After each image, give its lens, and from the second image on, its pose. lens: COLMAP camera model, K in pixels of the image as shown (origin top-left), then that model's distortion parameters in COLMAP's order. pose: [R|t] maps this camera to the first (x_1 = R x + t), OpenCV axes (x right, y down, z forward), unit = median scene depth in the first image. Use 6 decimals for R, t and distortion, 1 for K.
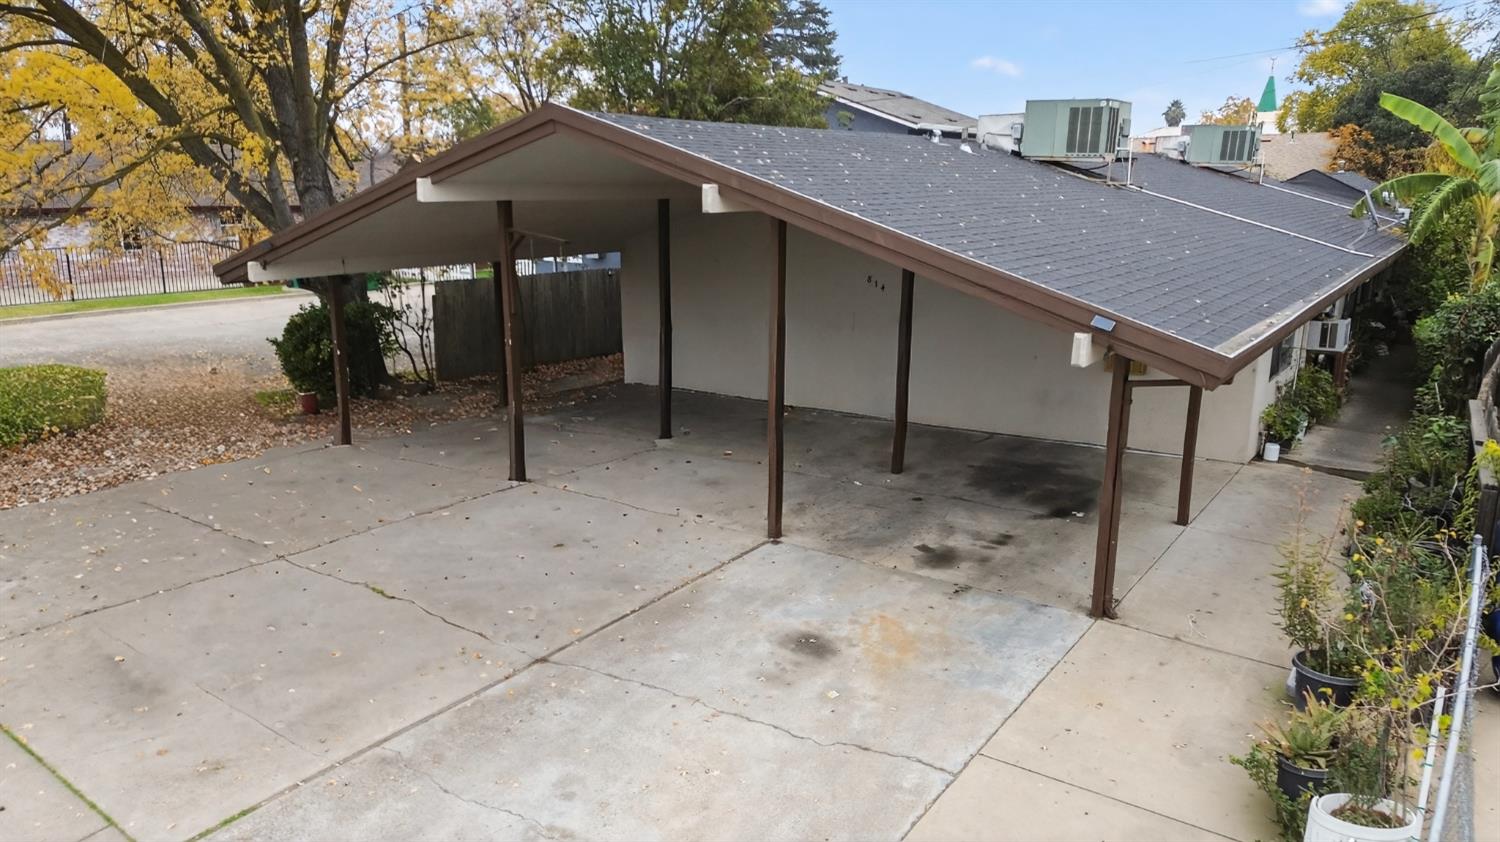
lens RADIAL K [[1053.4, 0, 750.0], [0, 1053.4, 421.0], [0, 0, 1]] dist [0.076809, -0.066632]
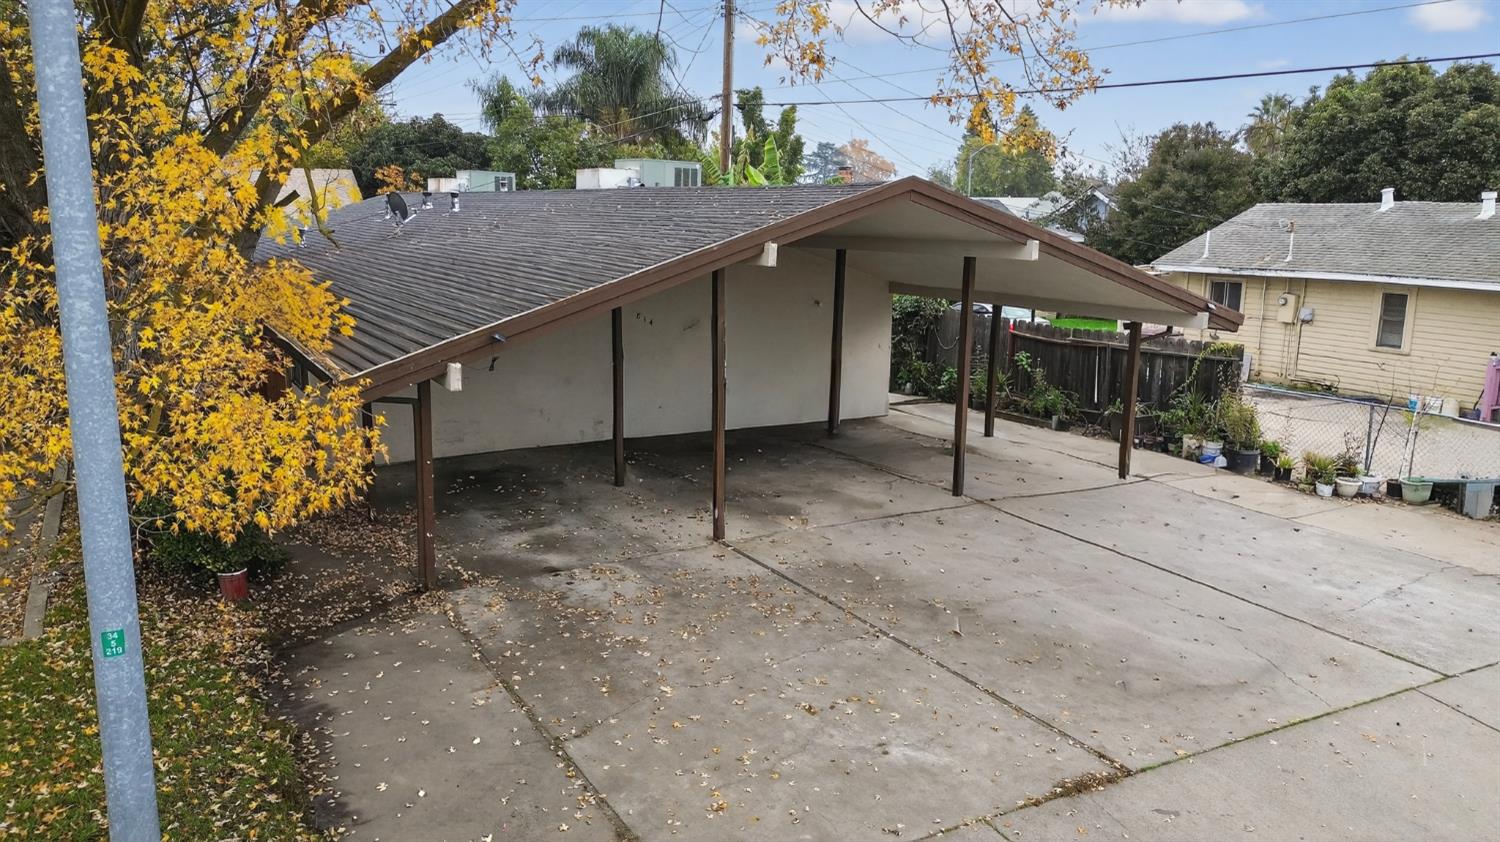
lens RADIAL K [[1058.1, 0, 750.0], [0, 1058.1, 421.0], [0, 0, 1]] dist [0.070390, -0.062033]
pose [[0.411662, -0.180298, 0.893324, -1.413329], [0.197113, 0.974647, 0.105877, -0.202600], [-0.889765, 0.132500, 0.436764, 0.709409]]
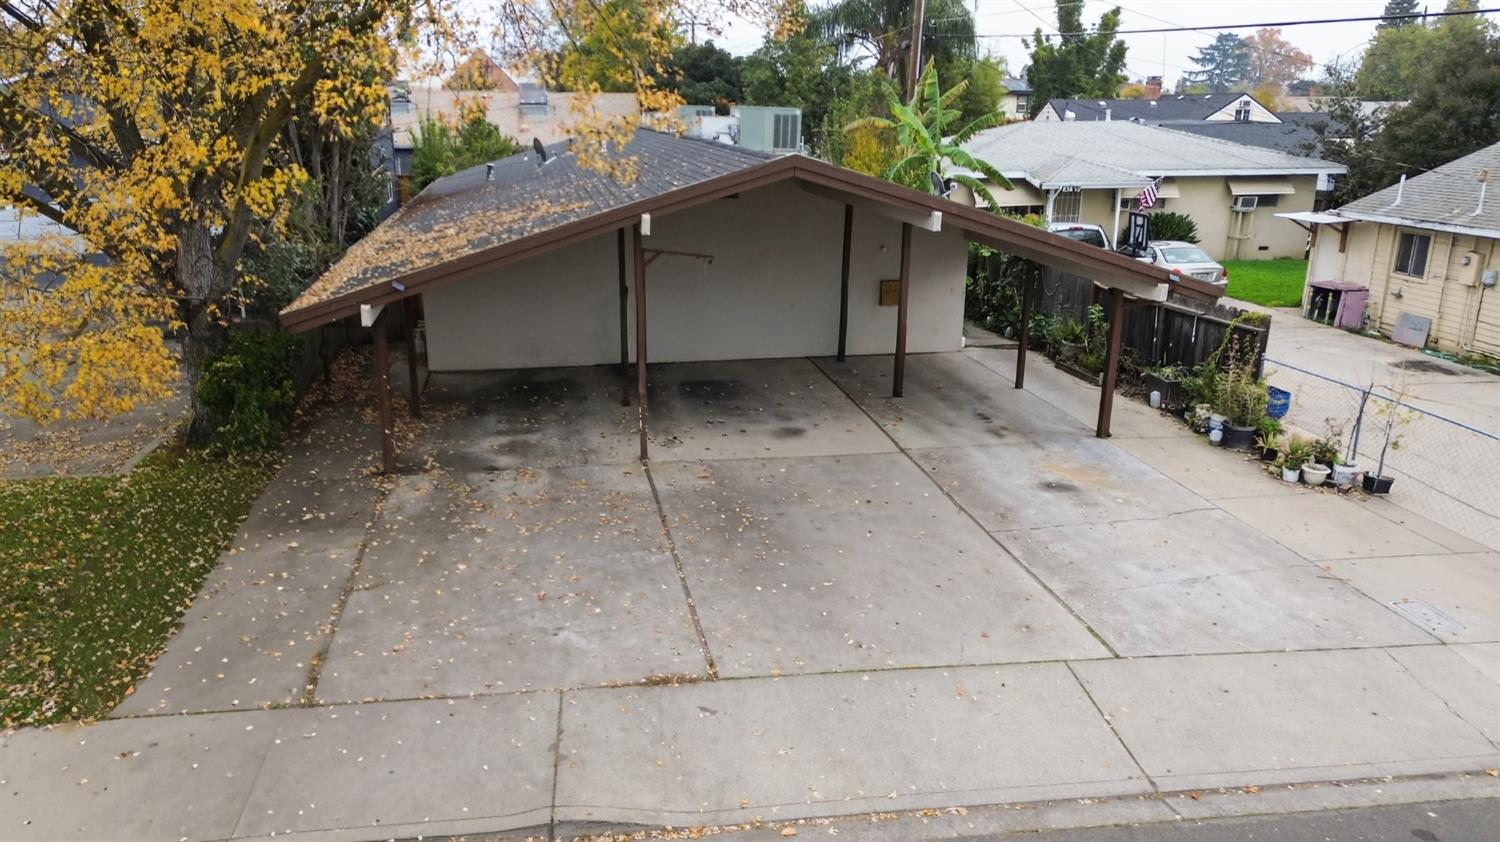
lens RADIAL K [[1053.4, 0, 750.0], [0, 1053.4, 421.0], [0, 0, 1]] dist [0.076809, -0.066632]
pose [[0.694492, -0.204245, 0.689902, -1.237279], [0.155737, 0.978804, 0.133001, -0.166120], [-0.702444, 0.015075, 0.711580, 0.122952]]
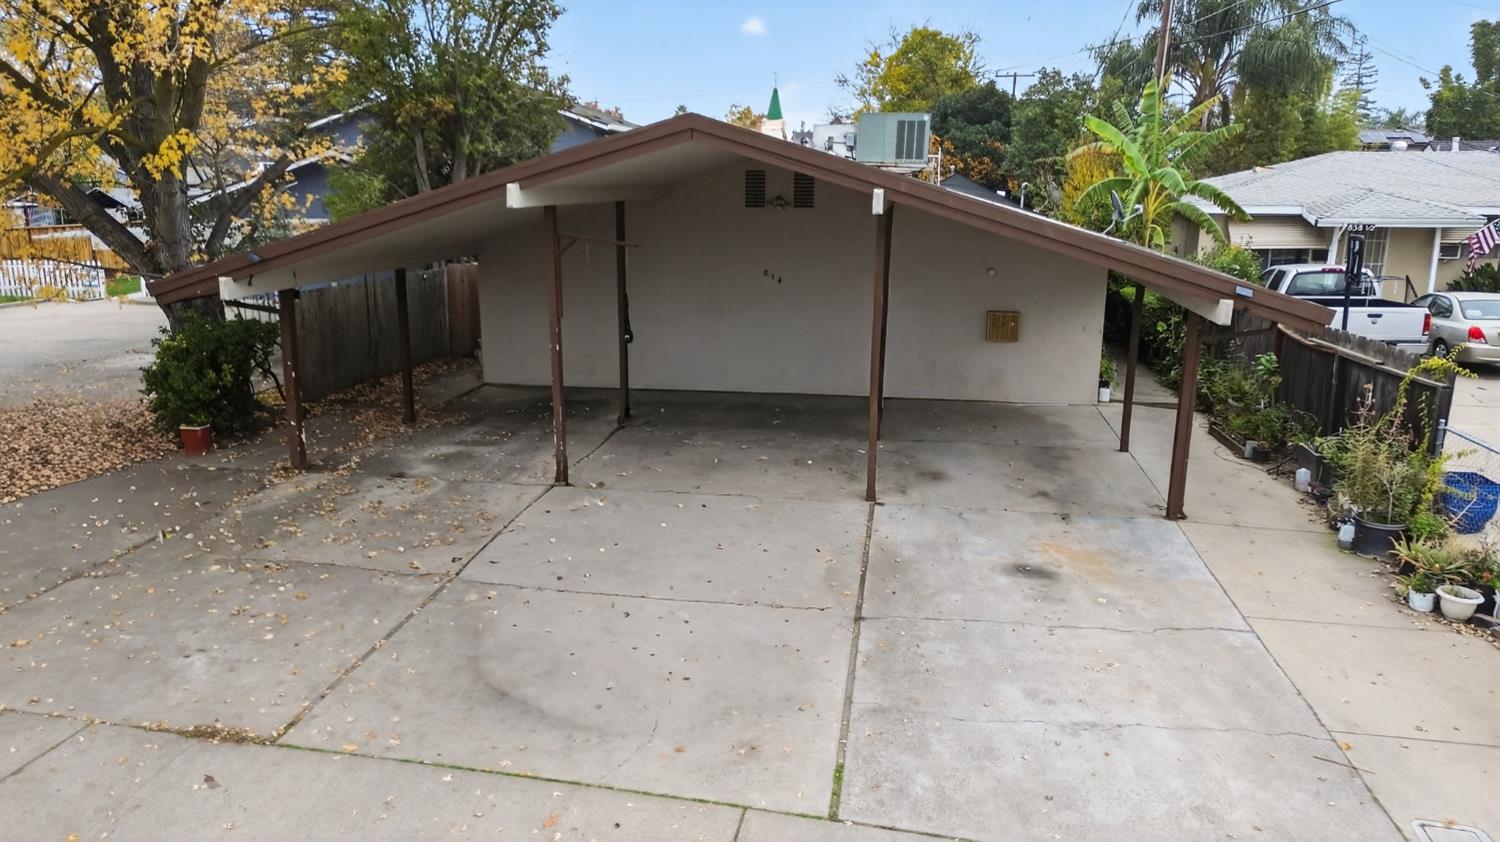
lens RADIAL K [[1053.4, 0, 750.0], [0, 1053.4, 421.0], [0, 0, 1]] dist [0.076809, -0.066632]
pose [[0.900913, -0.096374, 0.423164, -0.631179], [0.094898, 0.995183, 0.024612, -0.016611], [-0.423497, 0.017984, 0.905719, 0.032373]]
